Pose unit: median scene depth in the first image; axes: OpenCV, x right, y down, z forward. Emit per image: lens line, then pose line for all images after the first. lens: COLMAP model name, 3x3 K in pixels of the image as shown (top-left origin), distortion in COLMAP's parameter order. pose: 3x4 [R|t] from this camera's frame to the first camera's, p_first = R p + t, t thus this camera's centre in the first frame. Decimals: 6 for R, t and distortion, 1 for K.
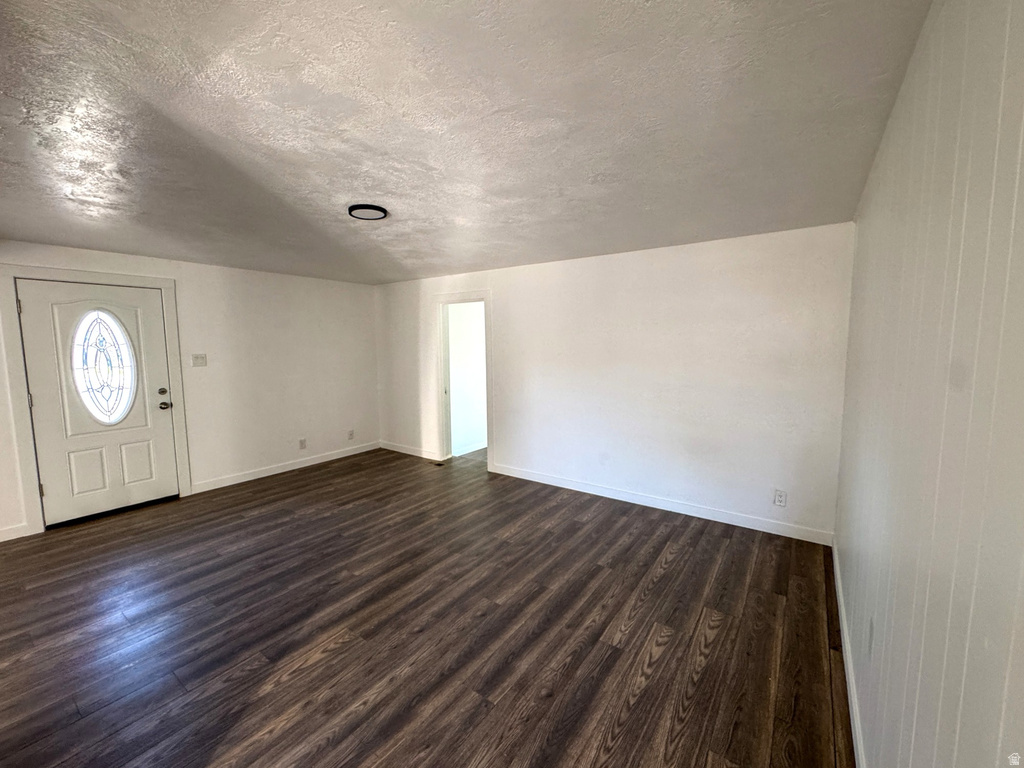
lens RADIAL K [[415.7, 0, 512.3], [0, 415.7, 383.4], [0, 0, 1]] dist [-0.002736, 0.000159]
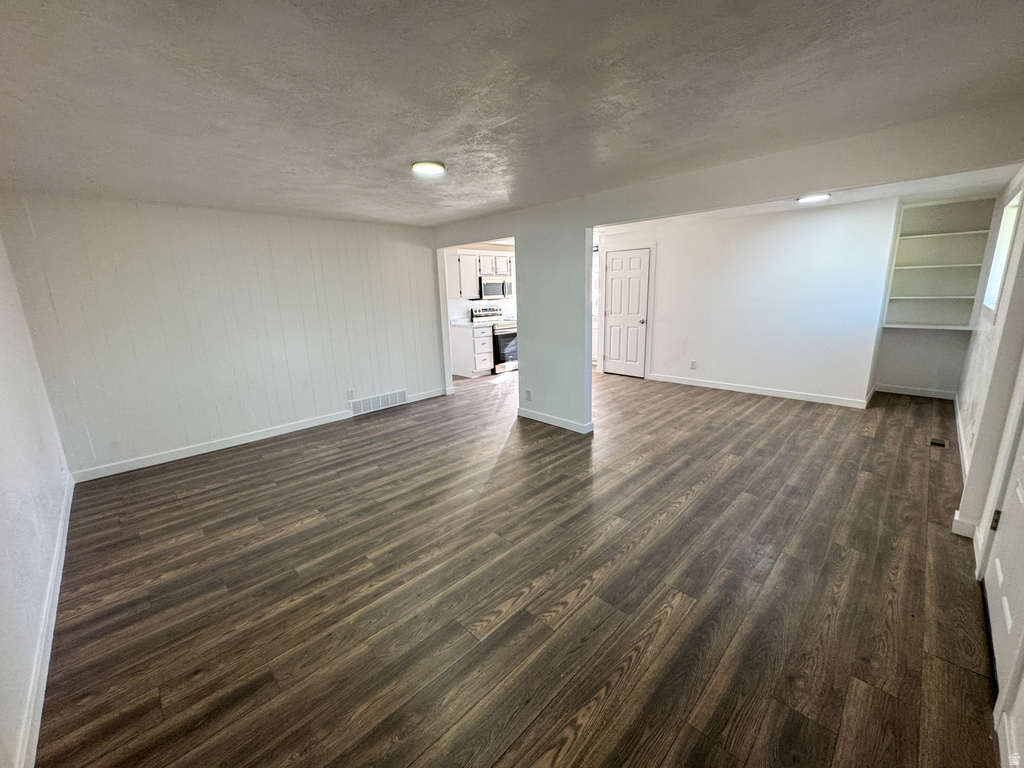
lens RADIAL K [[415.7, 0, 506.1], [0, 415.7, 380.8], [0, 0, 1]] dist [-0.002736, 0.000159]
pose [[-0.981253, -0.006052, 0.192632, -0.670275], [0.054842, 0.949418, 0.309190, -0.177972], [-0.184759, 0.313958, -0.931287, 1.905345]]
